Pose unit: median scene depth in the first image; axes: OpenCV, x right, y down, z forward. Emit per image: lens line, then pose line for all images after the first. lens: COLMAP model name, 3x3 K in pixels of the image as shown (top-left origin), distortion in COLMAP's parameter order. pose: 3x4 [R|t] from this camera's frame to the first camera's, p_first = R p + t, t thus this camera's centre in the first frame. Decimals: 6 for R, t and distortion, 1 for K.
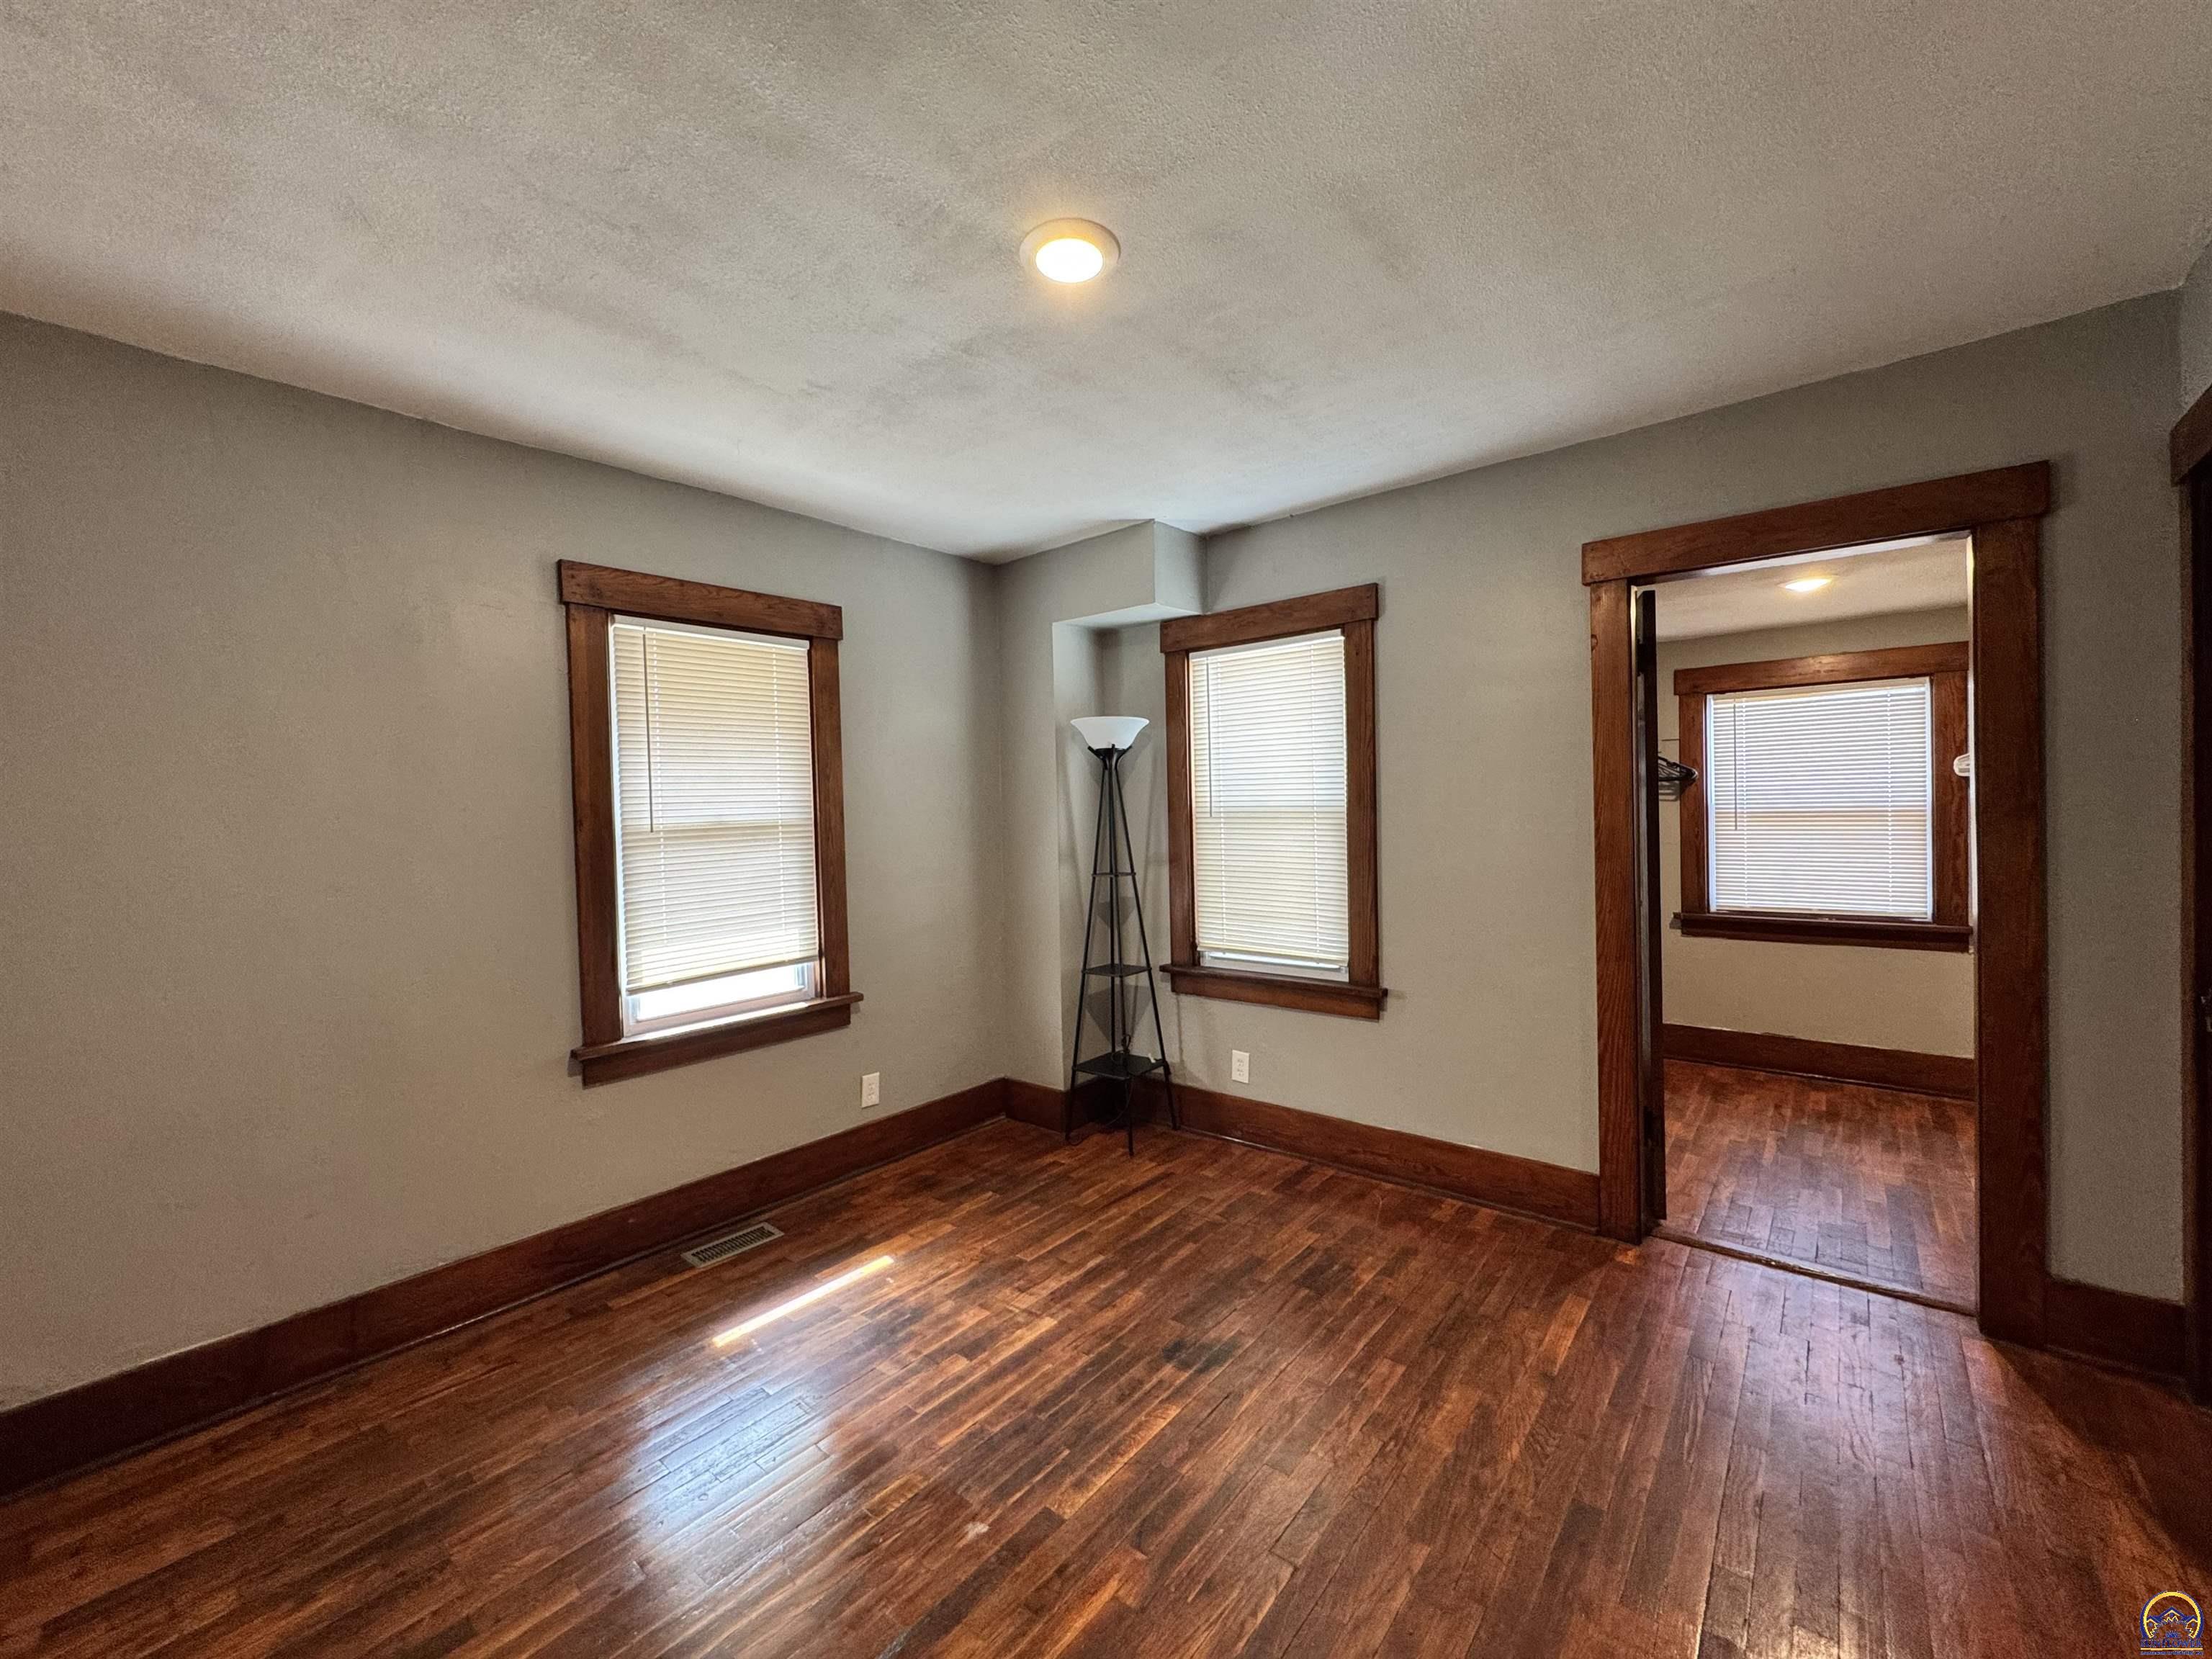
lens RADIAL K [[879.4, 0, 1100.1], [0, 879.4, 826.7], [0, 0, 1]] dist [-0.003272, 0.000798]
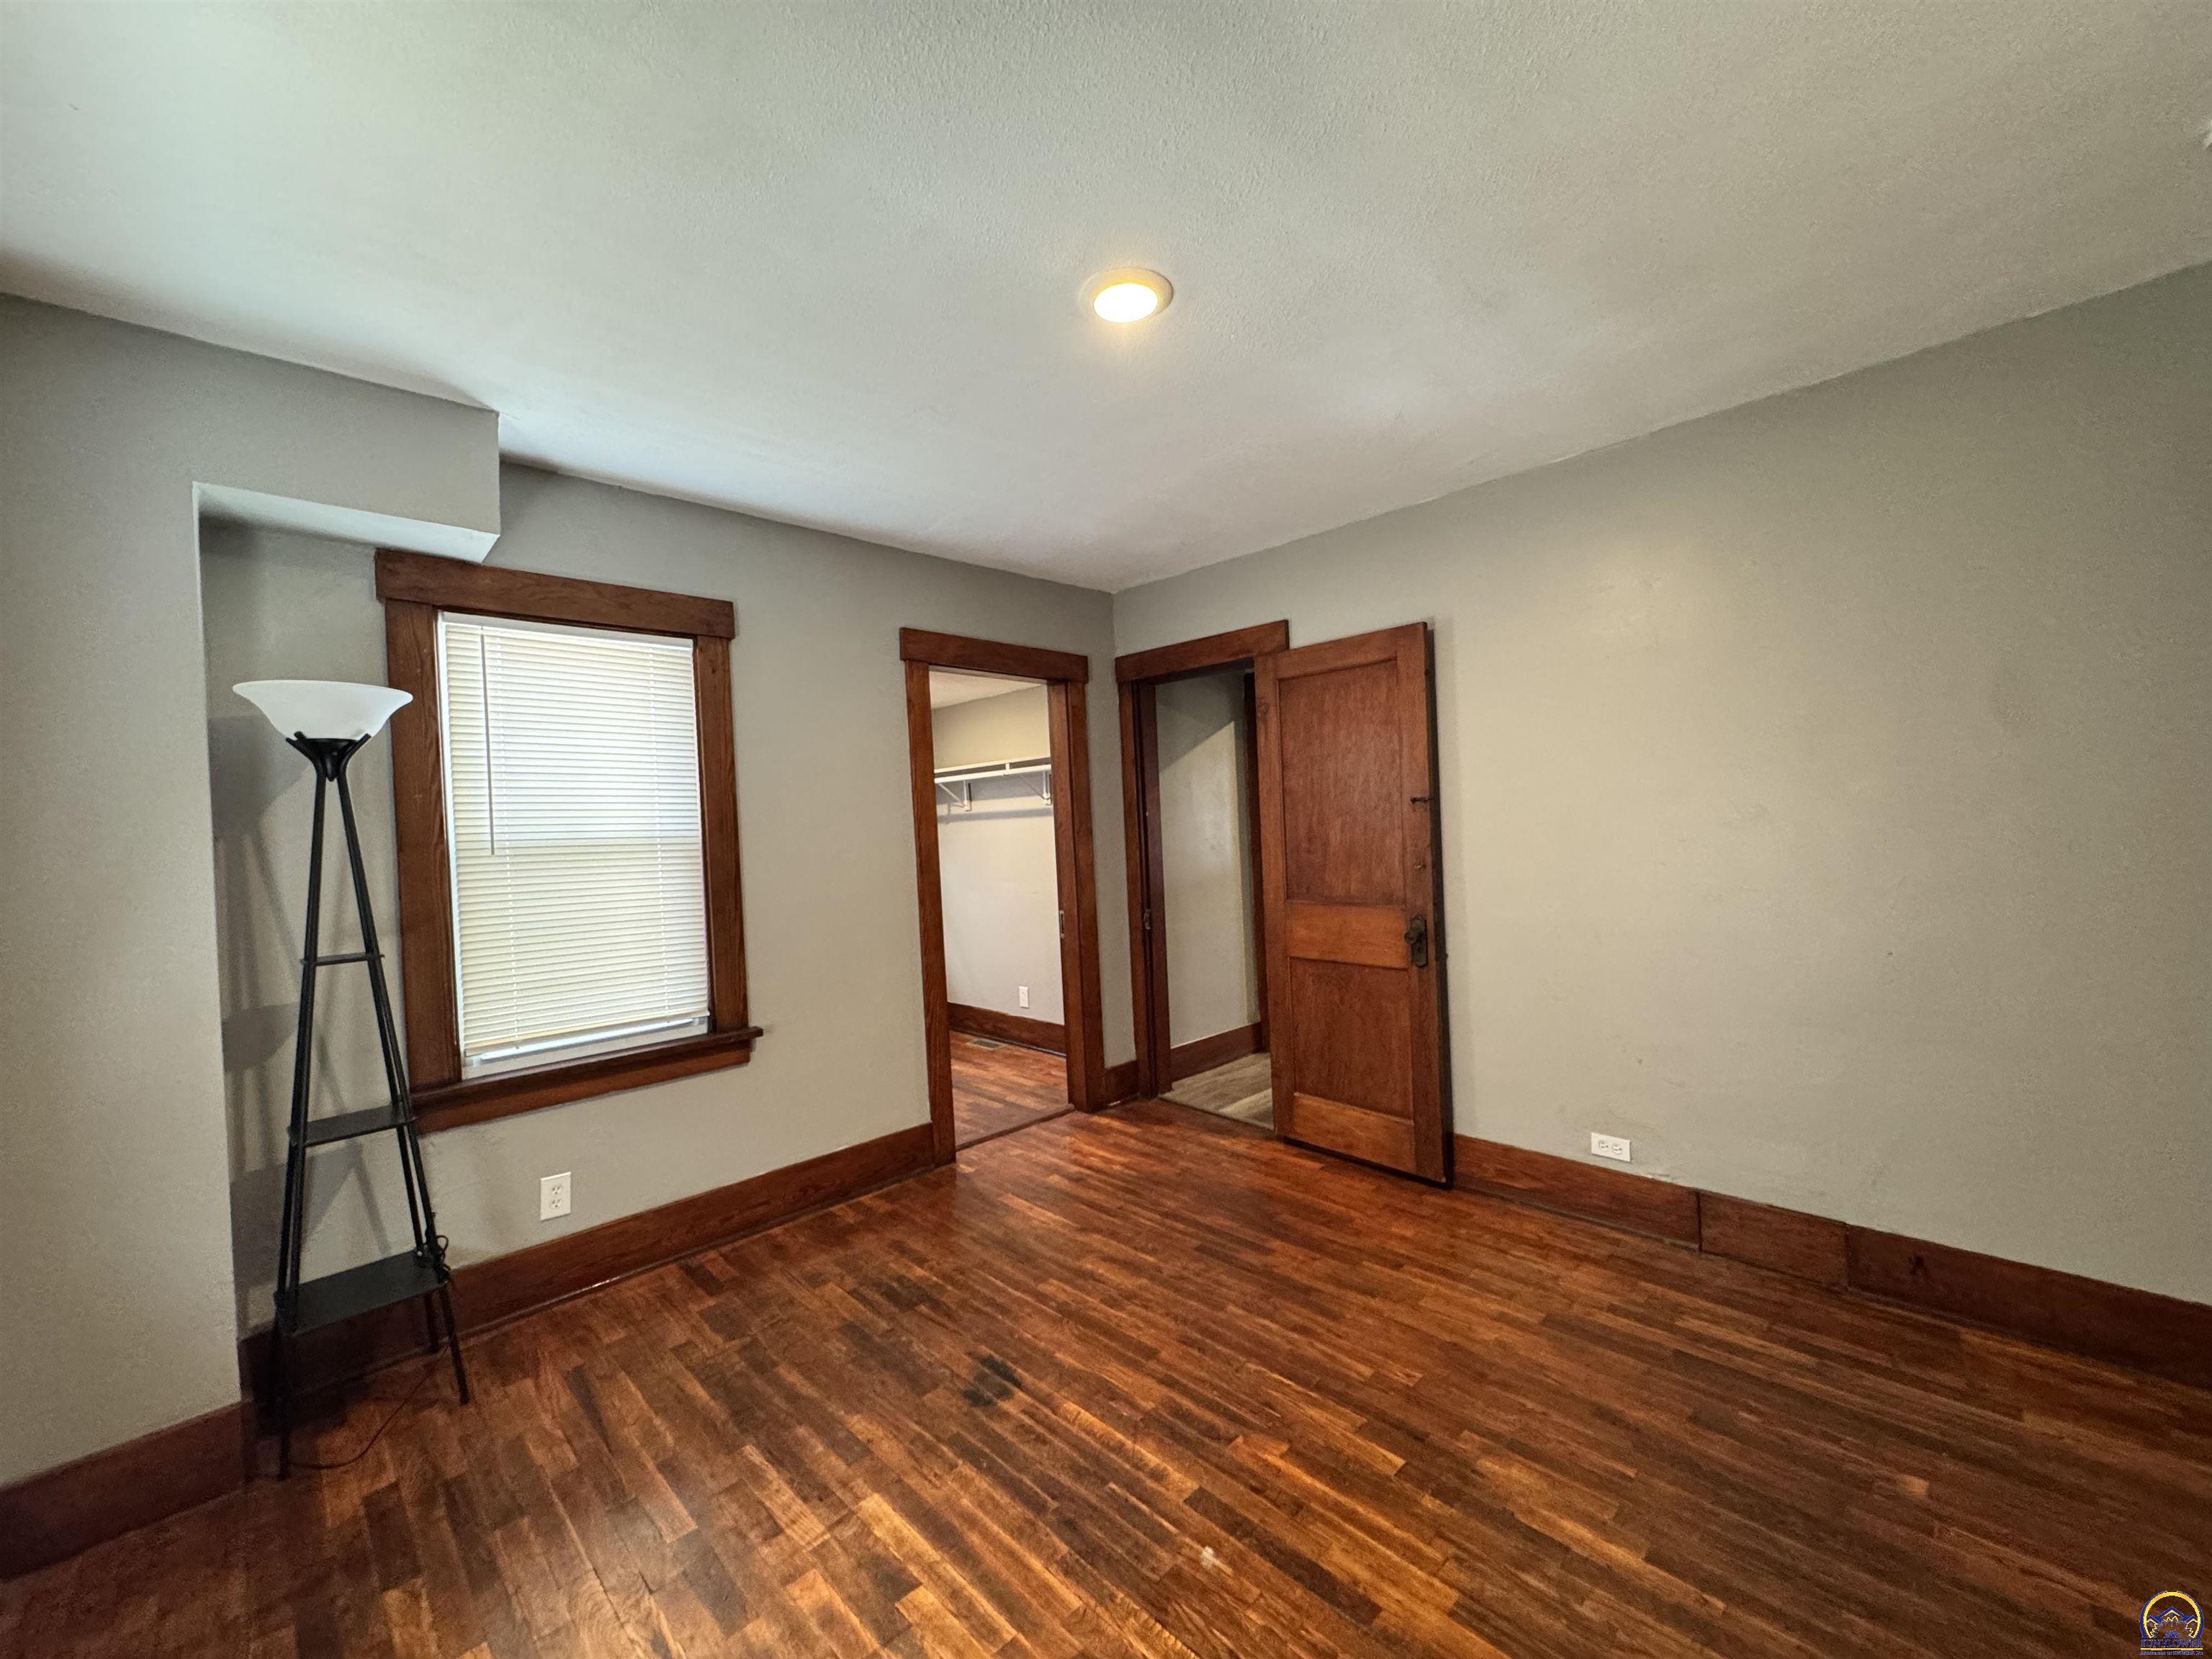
lens RADIAL K [[879.4, 0, 1110.8], [0, 879.4, 831.8], [0, 0, 1]] dist [-0.003272, 0.000798]
pose [[0.101144, 0.010525, 0.994816, -0.717410], [0.057559, 0.998207, -0.016413, 0.013558], [-0.993205, 0.058921, 0.100357, 0.622669]]
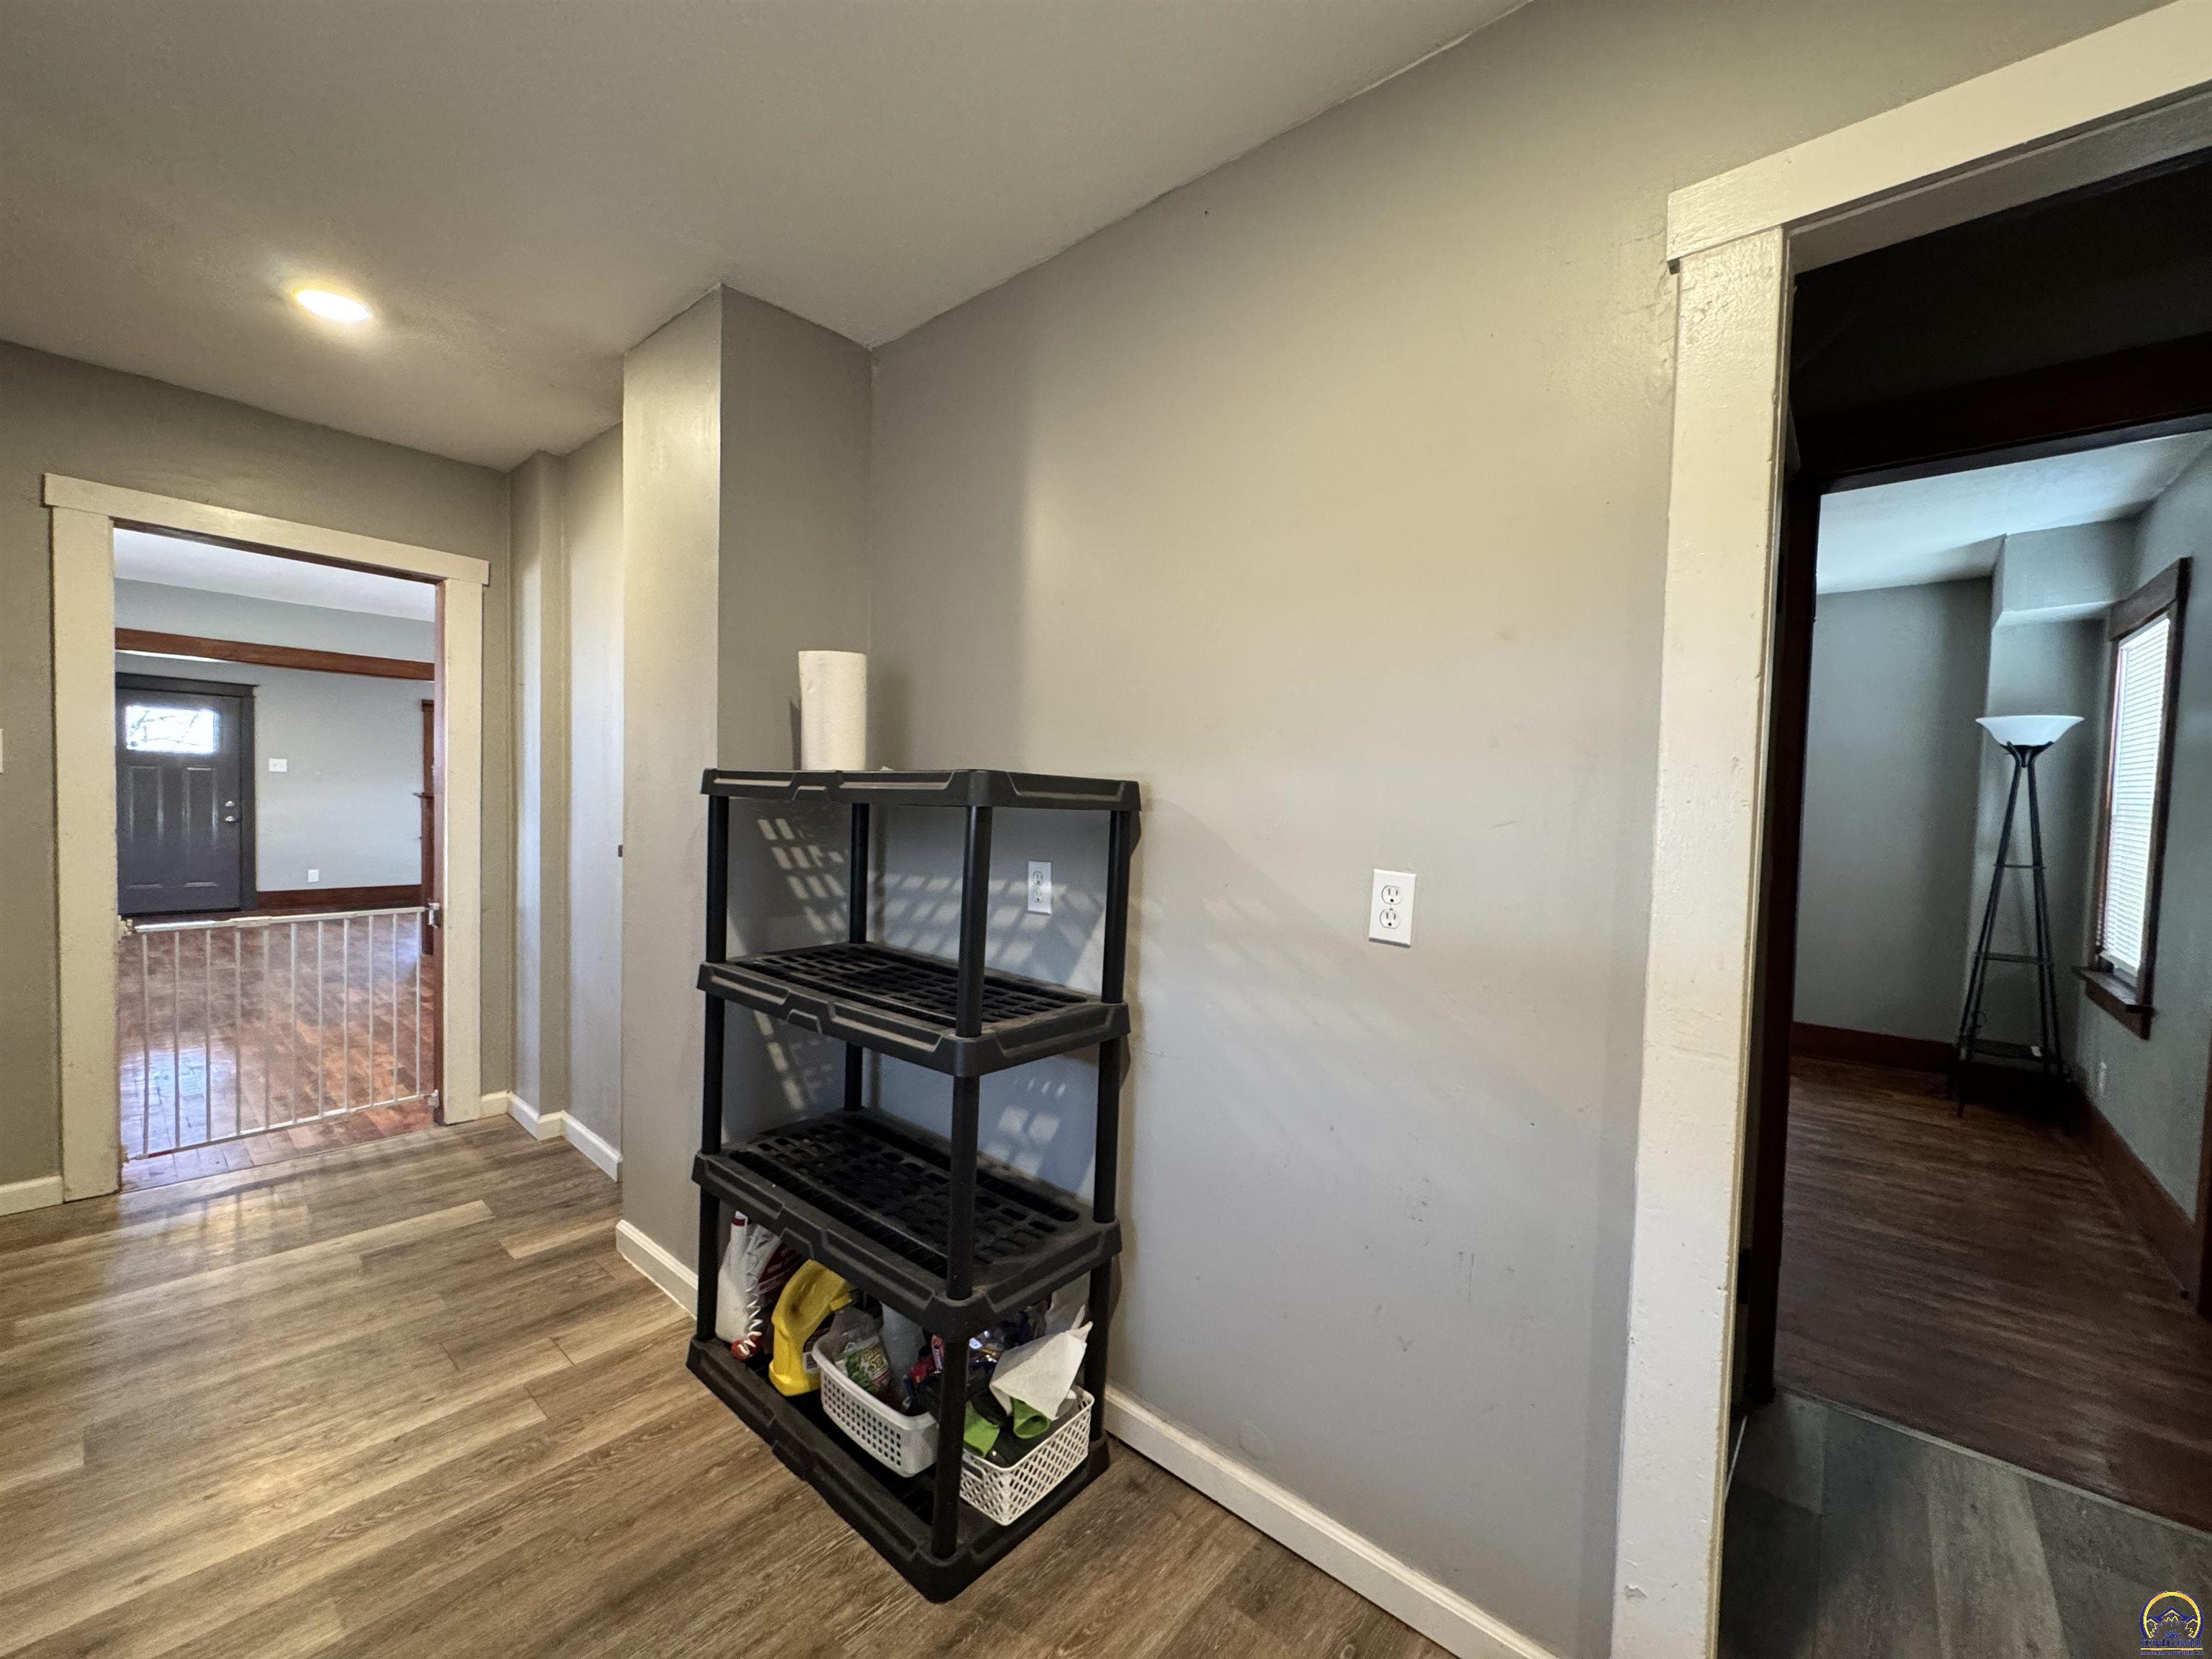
lens RADIAL K [[879.4, 0, 1104.1], [0, 879.4, 827.8], [0, 0, 1]] dist [-0.003272, 0.000798]
pose [[-0.015221, 0.062274, -0.997943, 1.509640], [-0.042287, 0.997126, 0.062868, -0.014812], [0.998990, 0.043157, -0.012544, -0.096575]]
